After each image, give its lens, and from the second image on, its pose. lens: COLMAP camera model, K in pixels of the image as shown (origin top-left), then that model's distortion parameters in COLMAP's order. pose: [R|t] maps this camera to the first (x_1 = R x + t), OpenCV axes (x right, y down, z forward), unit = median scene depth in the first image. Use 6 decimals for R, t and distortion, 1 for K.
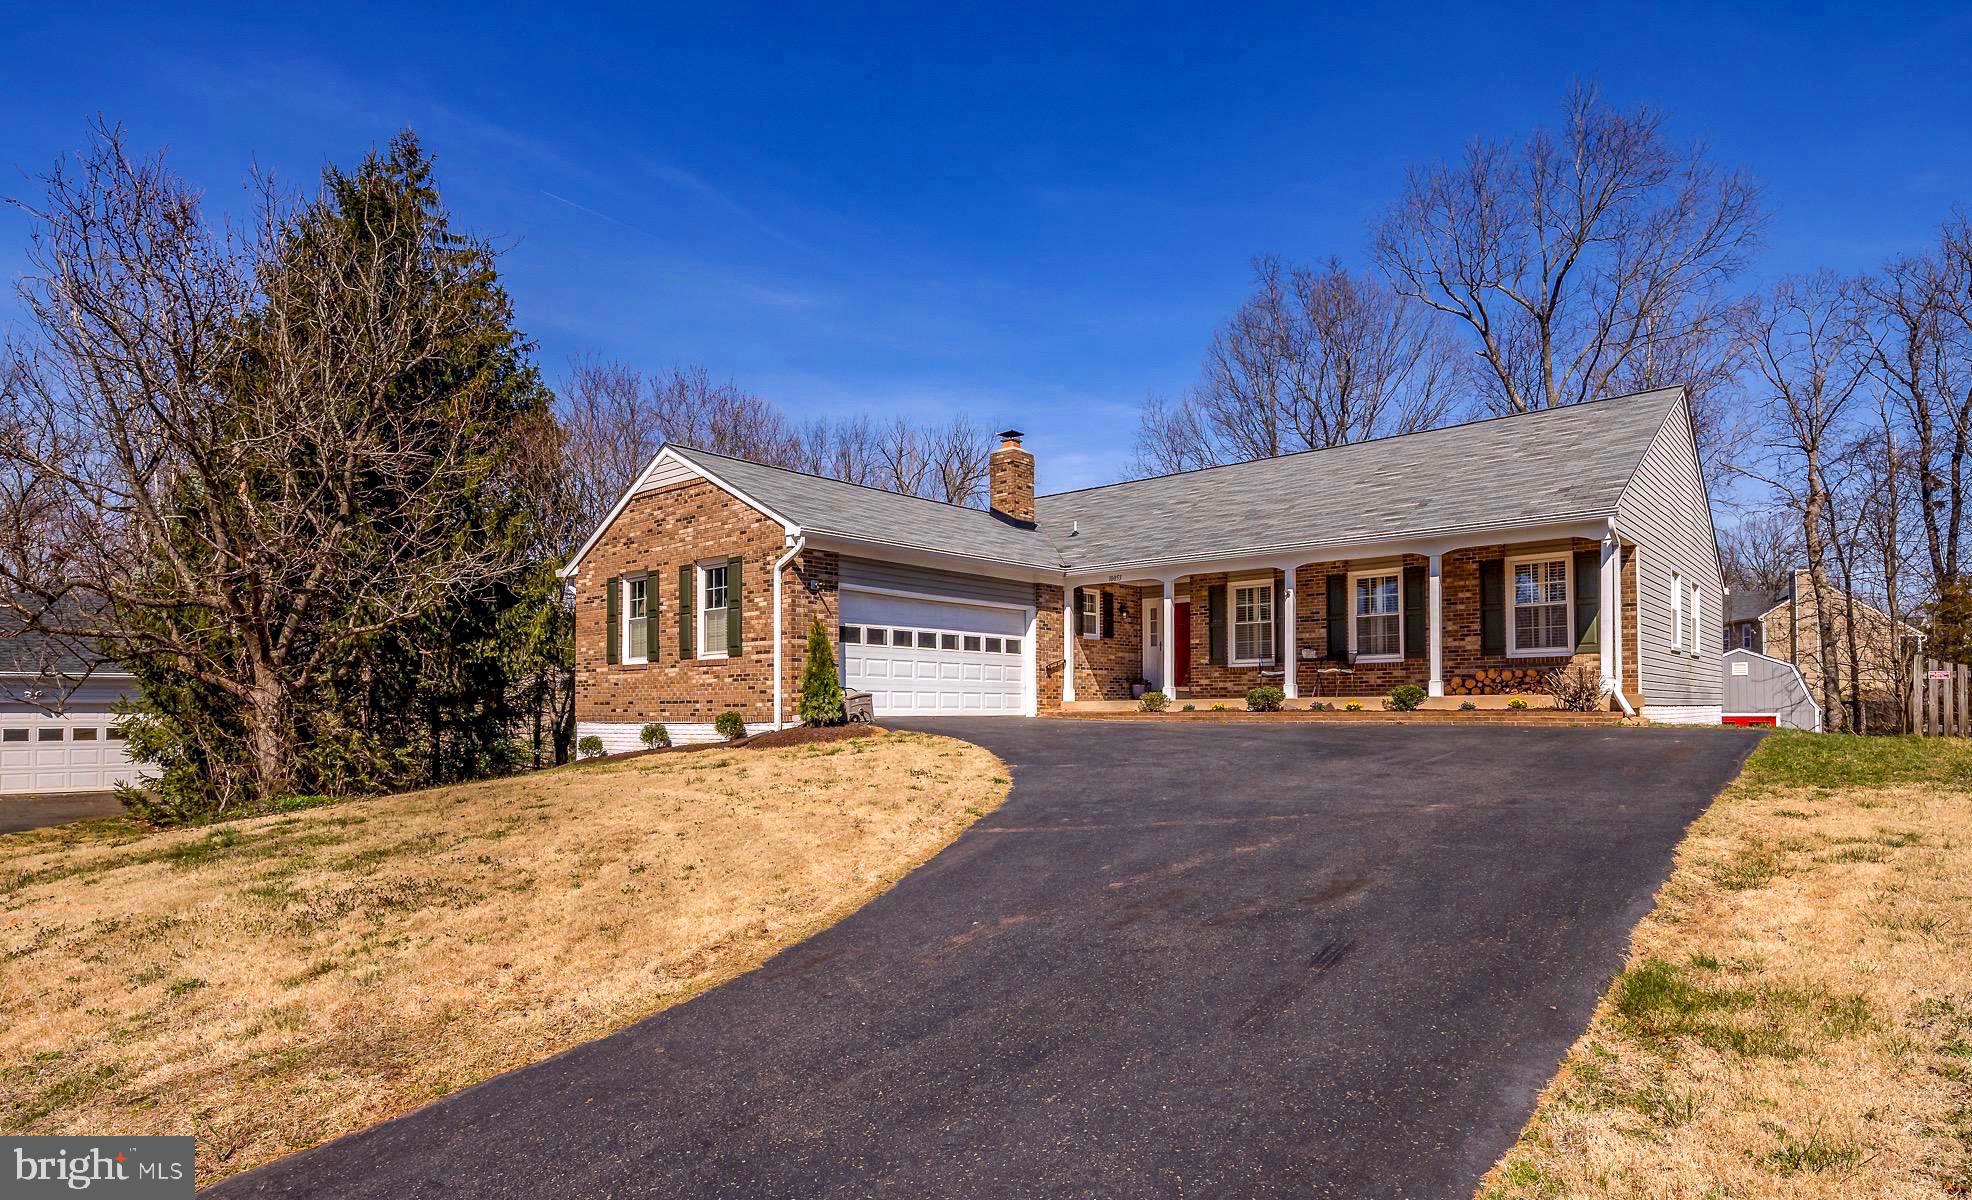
lens RADIAL K [[1022.0, 0, 985.2], [0, 1022.0, 696.0], [0, 0, 1]] dist [-0.000358, -0.000156]
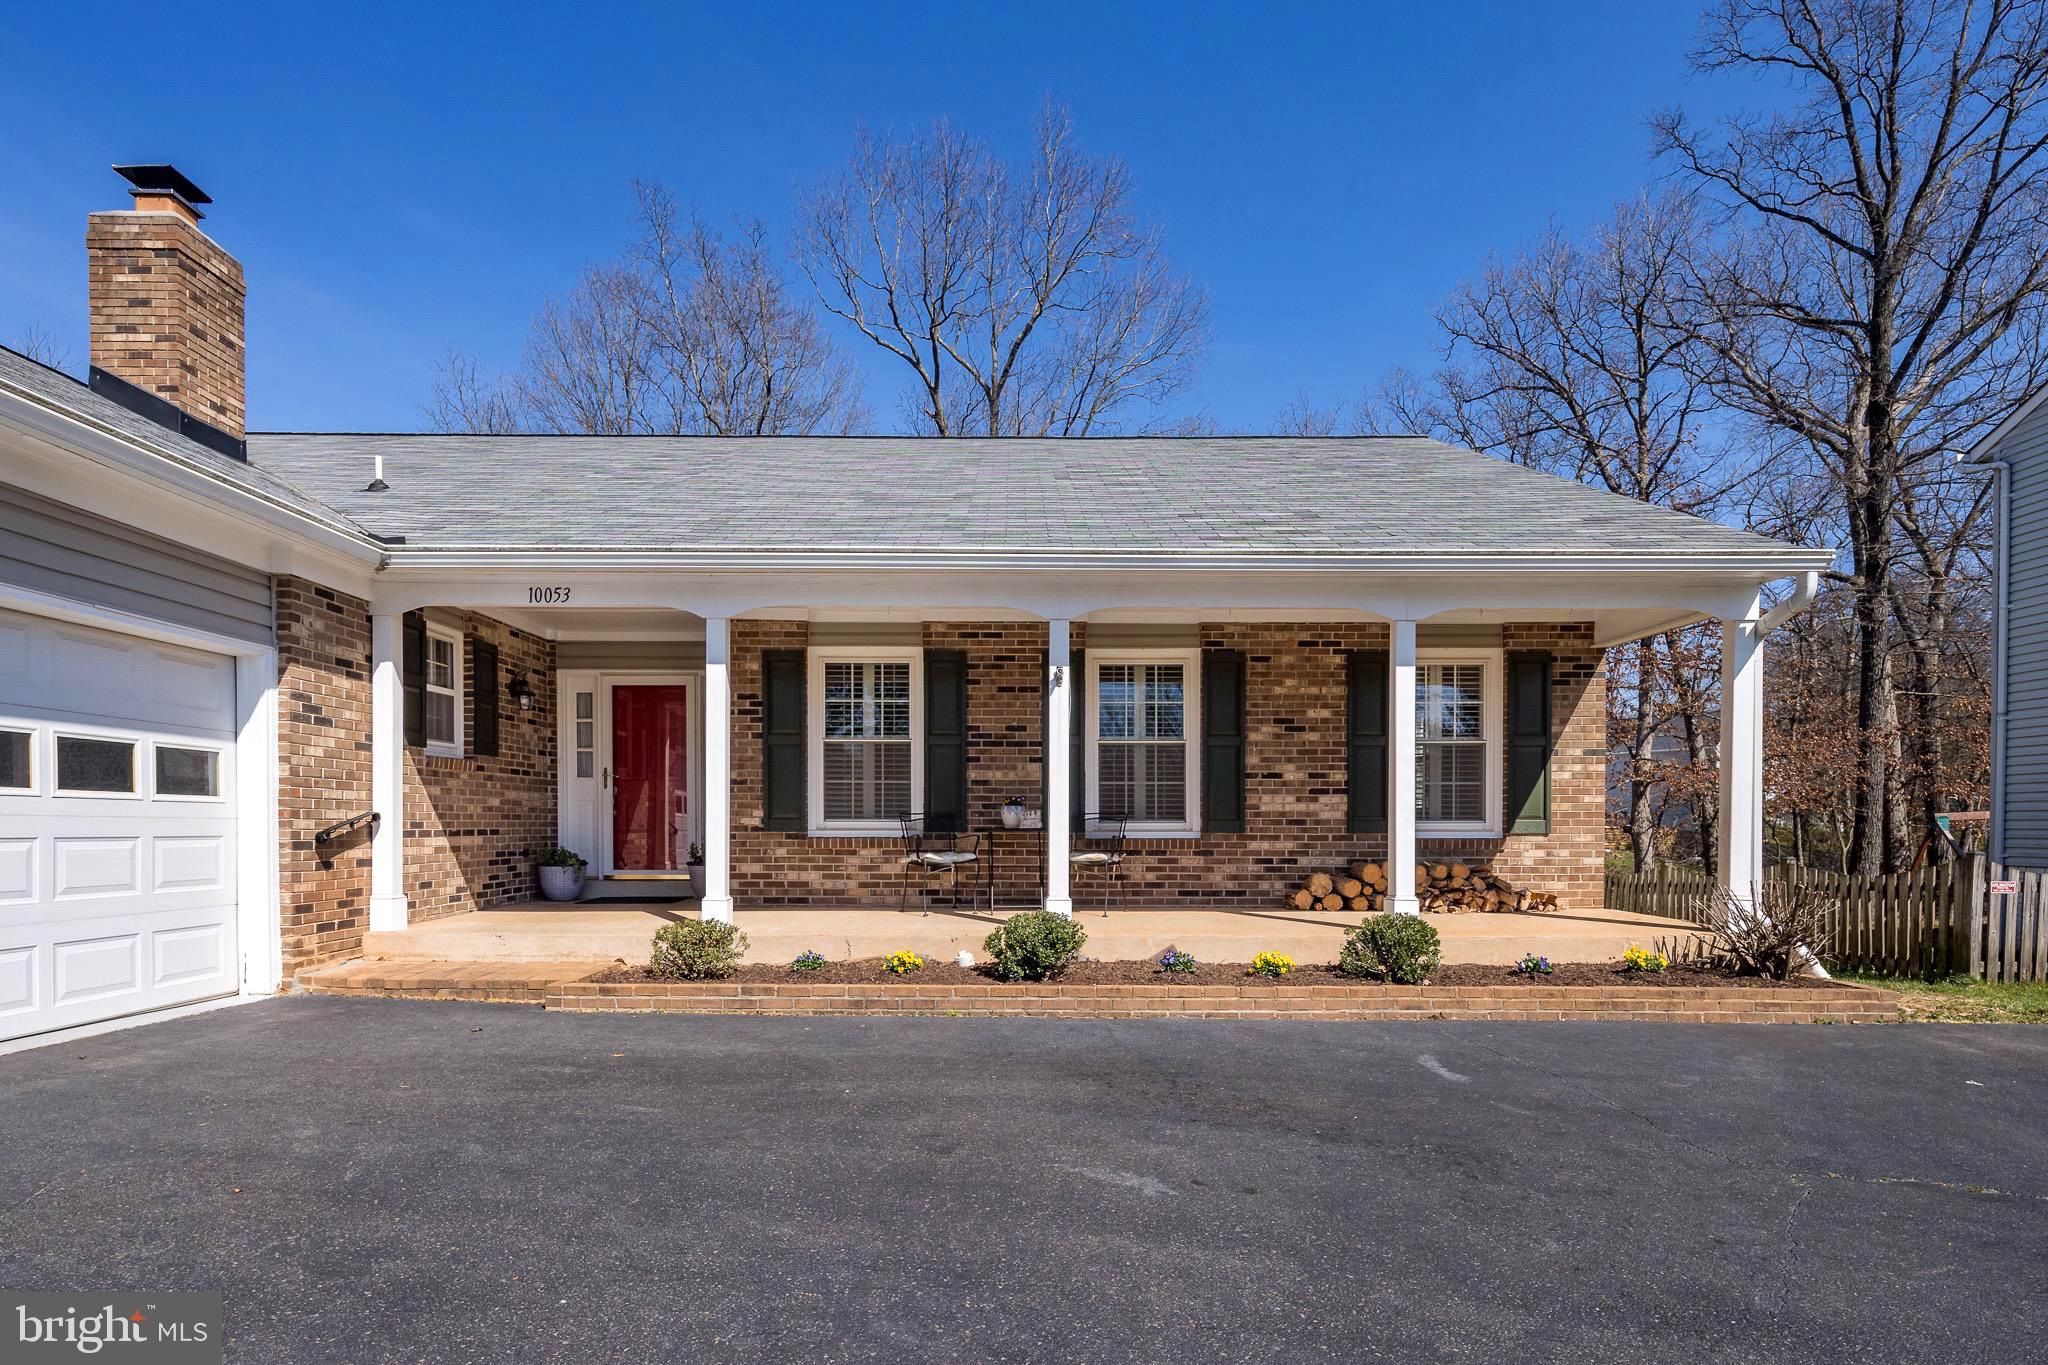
lens RADIAL K [[1027.2, 0, 1021.9], [0, 1027.2, 842.4], [0, 0, 1]] dist [0.000176, -0.000968]
pose [[0.745300, -0.005768, 0.666705, 0.008453], [-0.012137, 0.999679, 0.022217, -0.036339], [-0.666619, -0.024650, 0.744991, 0.594396]]
